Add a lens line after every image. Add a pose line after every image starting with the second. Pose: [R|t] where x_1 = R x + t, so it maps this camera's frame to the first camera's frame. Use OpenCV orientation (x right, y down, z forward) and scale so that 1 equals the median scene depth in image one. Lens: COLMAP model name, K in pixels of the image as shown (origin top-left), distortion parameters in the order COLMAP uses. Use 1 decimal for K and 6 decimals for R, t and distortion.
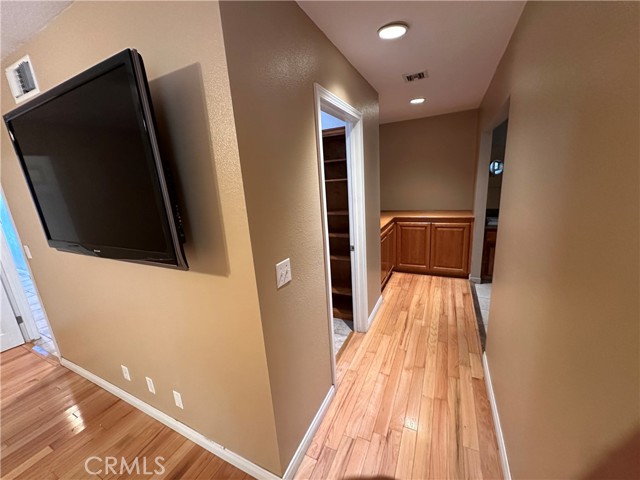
lens RADIAL K [[255.7, 0, 317.4], [0, 255.7, 242.4], [0, 0, 1]] dist [-0.003577, 0.000809]
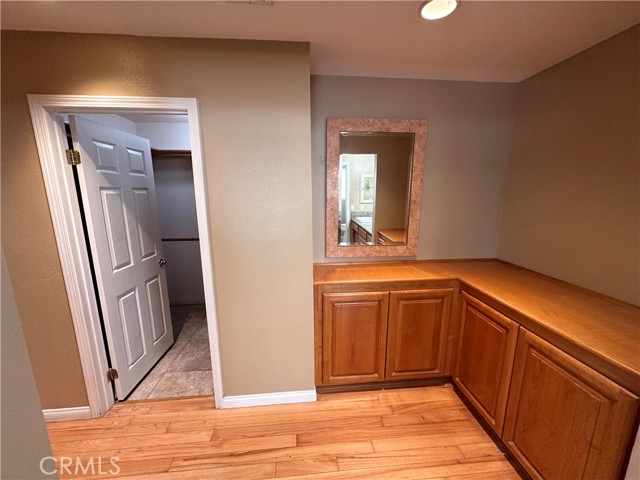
lens RADIAL K [[255.7, 0, 322.2], [0, 255.7, 240.6], [0, 0, 1]] dist [-0.003577, 0.000809]
pose [[0.529133, 0.220881, -0.819286, 0.575805], [-0.229047, 0.966865, 0.112740, -0.175289], [0.817041, 0.128000, 0.562192, 0.542931]]
